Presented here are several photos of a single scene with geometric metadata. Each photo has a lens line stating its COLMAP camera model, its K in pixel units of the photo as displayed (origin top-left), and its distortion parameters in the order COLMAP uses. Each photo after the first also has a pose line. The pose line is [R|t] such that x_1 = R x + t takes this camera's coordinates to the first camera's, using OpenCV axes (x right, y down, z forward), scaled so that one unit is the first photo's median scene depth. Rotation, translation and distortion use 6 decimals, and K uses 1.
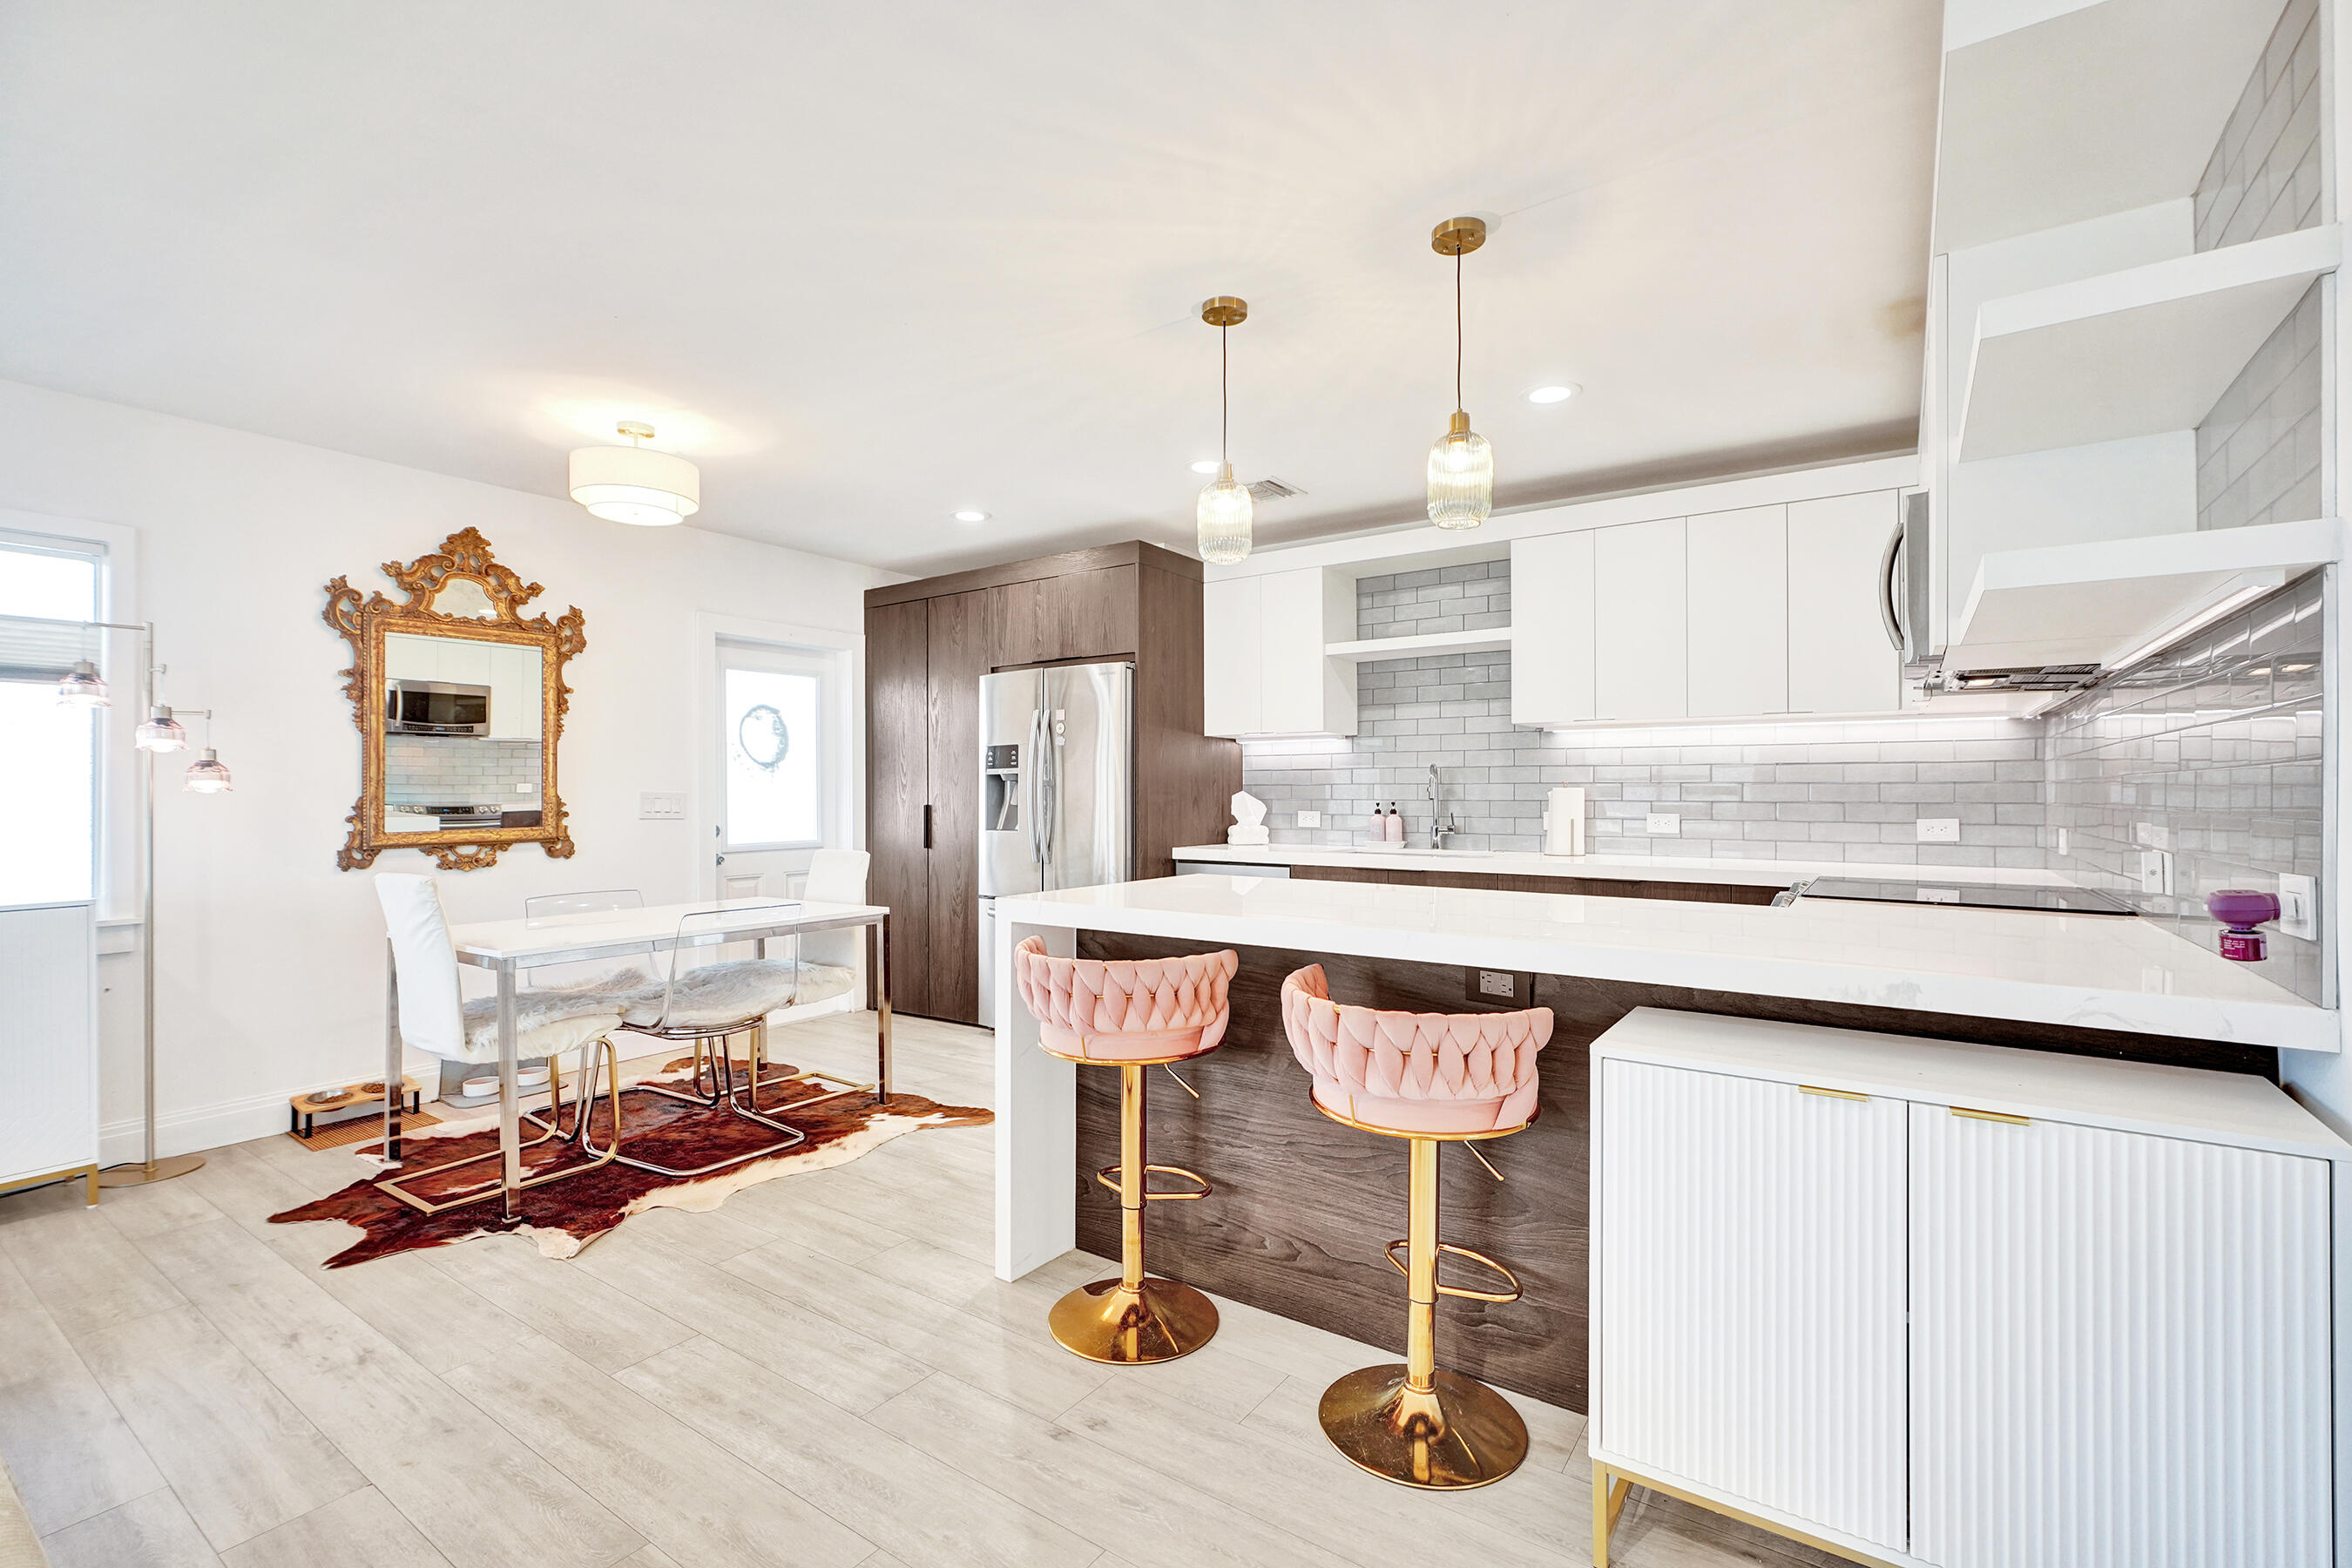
lens RADIAL K [[1041.4, 0, 1171.8], [0, 1041.4, 782.6], [0, 0, 1]] dist [-0.017871, 0.010174]
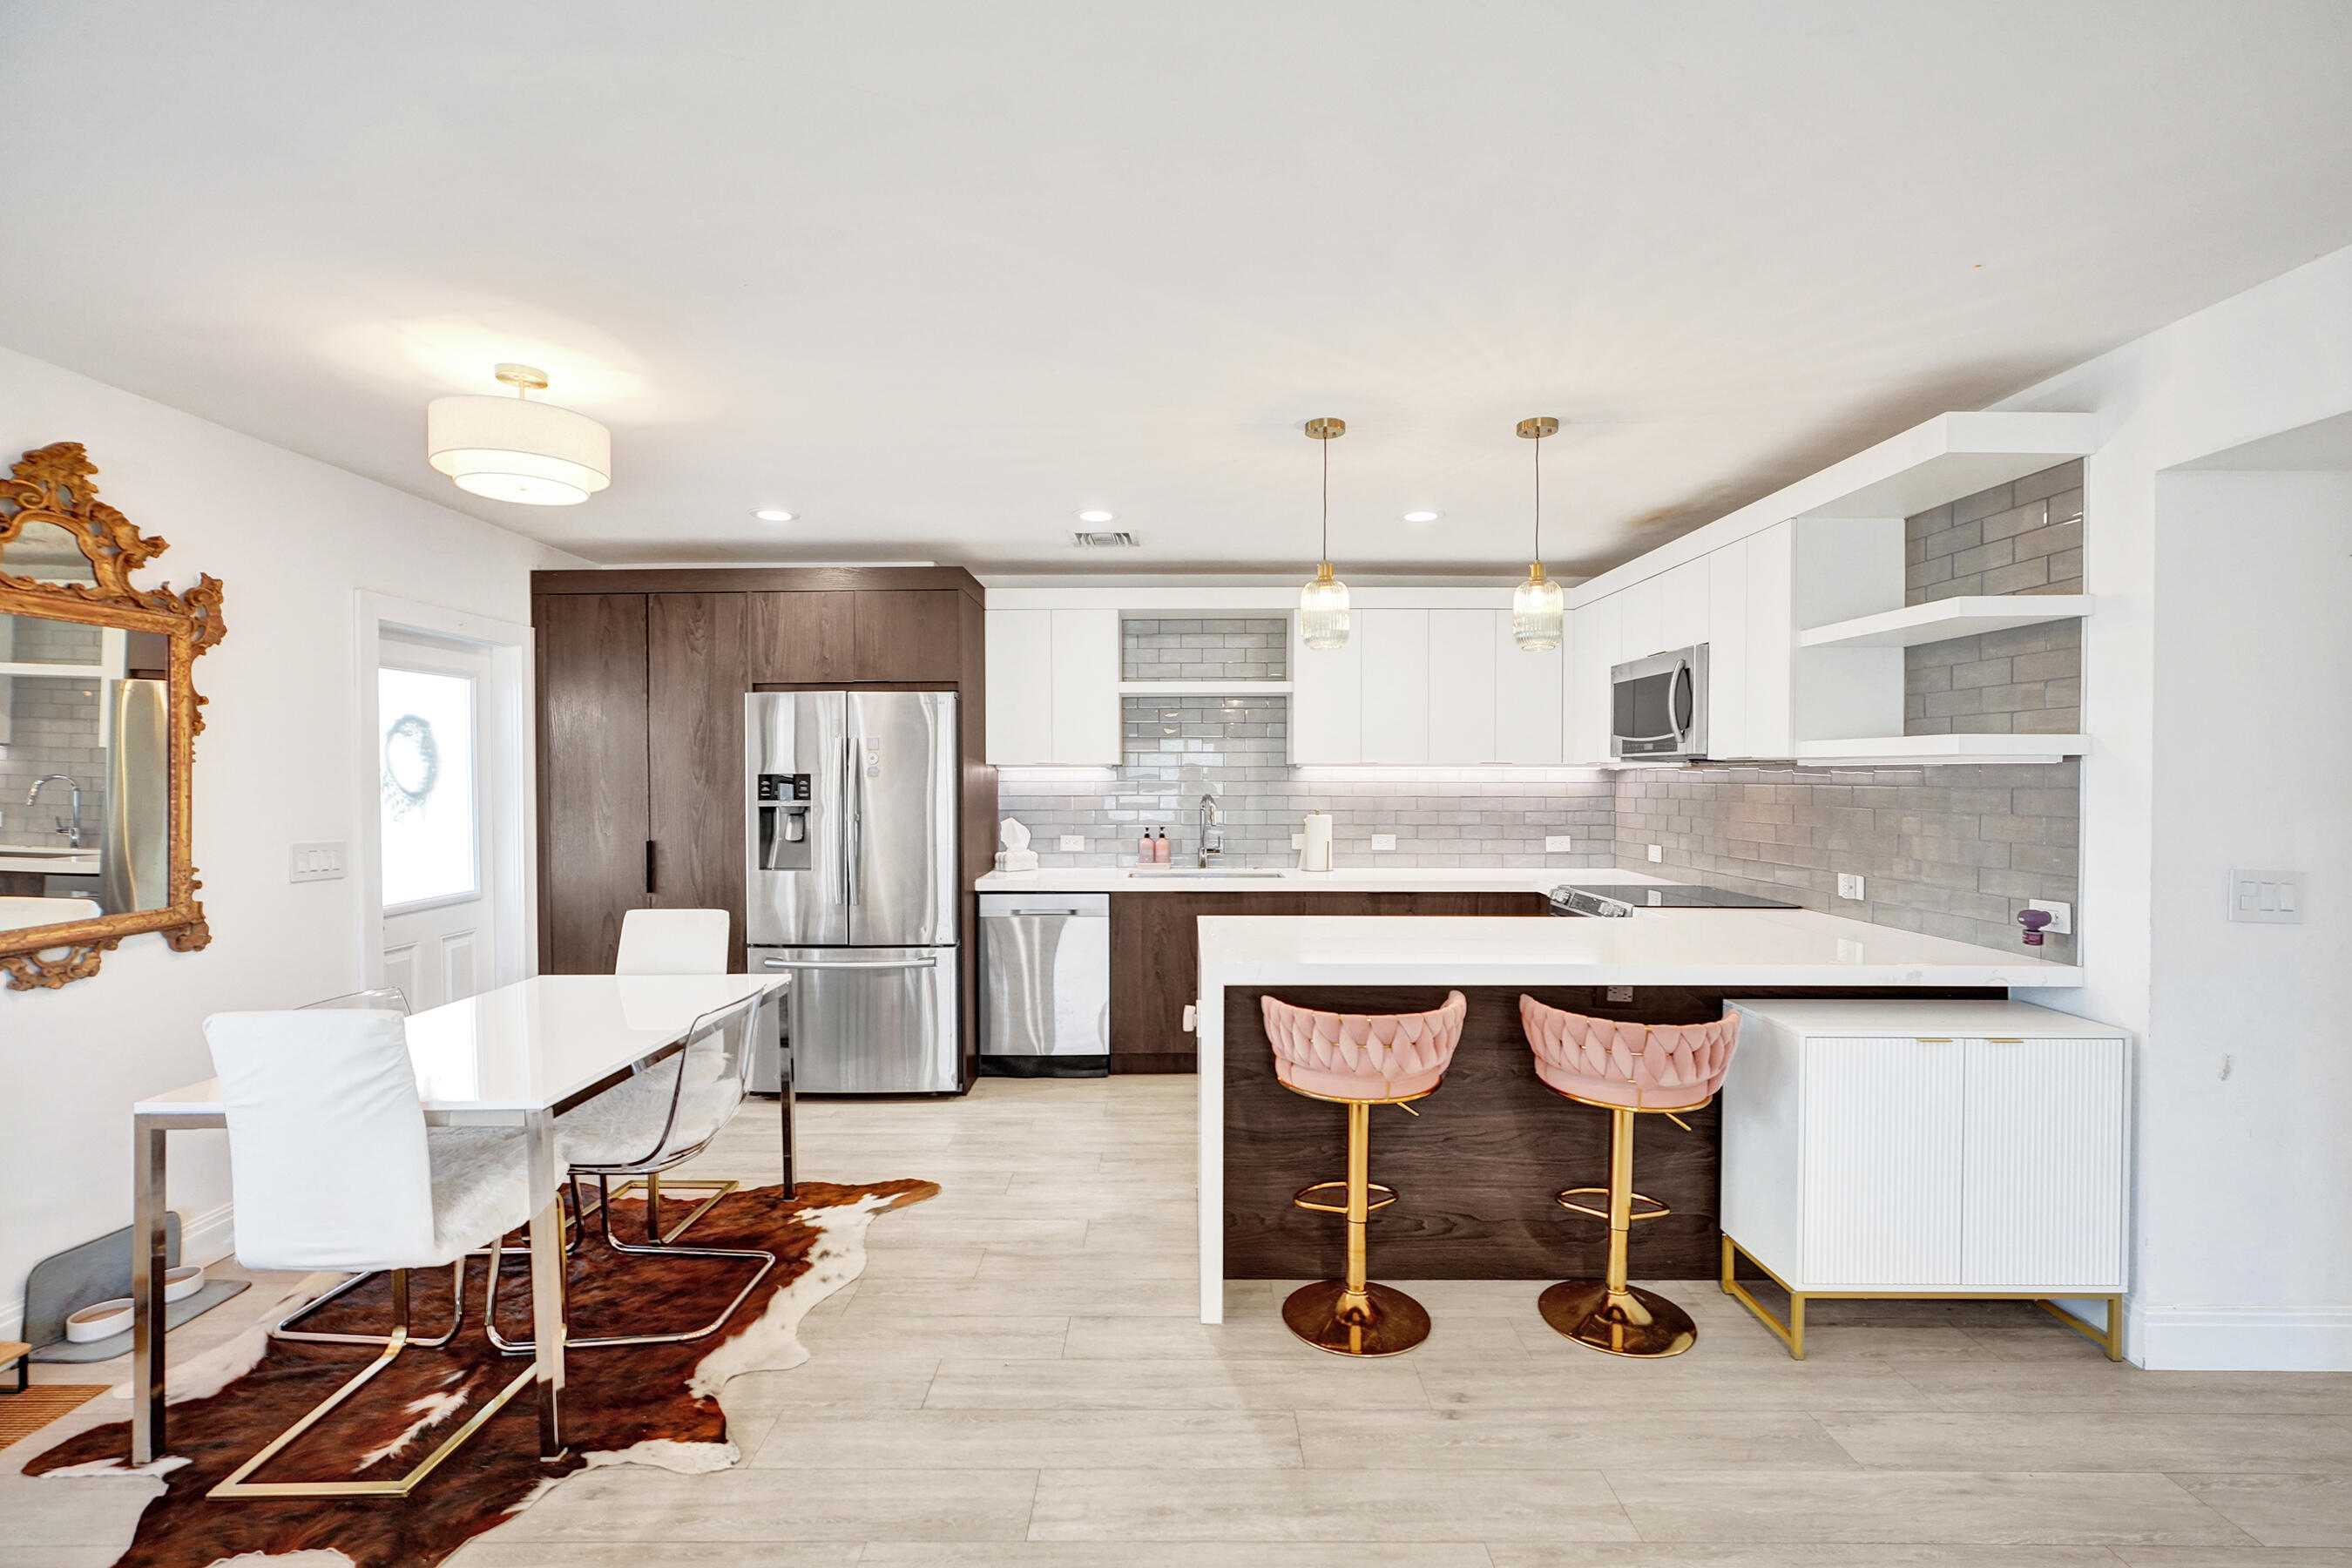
lens RADIAL K [[1044.7, 0, 1174.8], [0, 1044.7, 782.3], [0, 0, 1]] dist [-0.002288, 0.001013]
pose [[0.822705, -0.003296, 0.568459, -0.498836], [-0.005846, 0.999881, 0.014258, -0.054676], [-0.568438, -0.015054, 0.822588, 0.096163]]
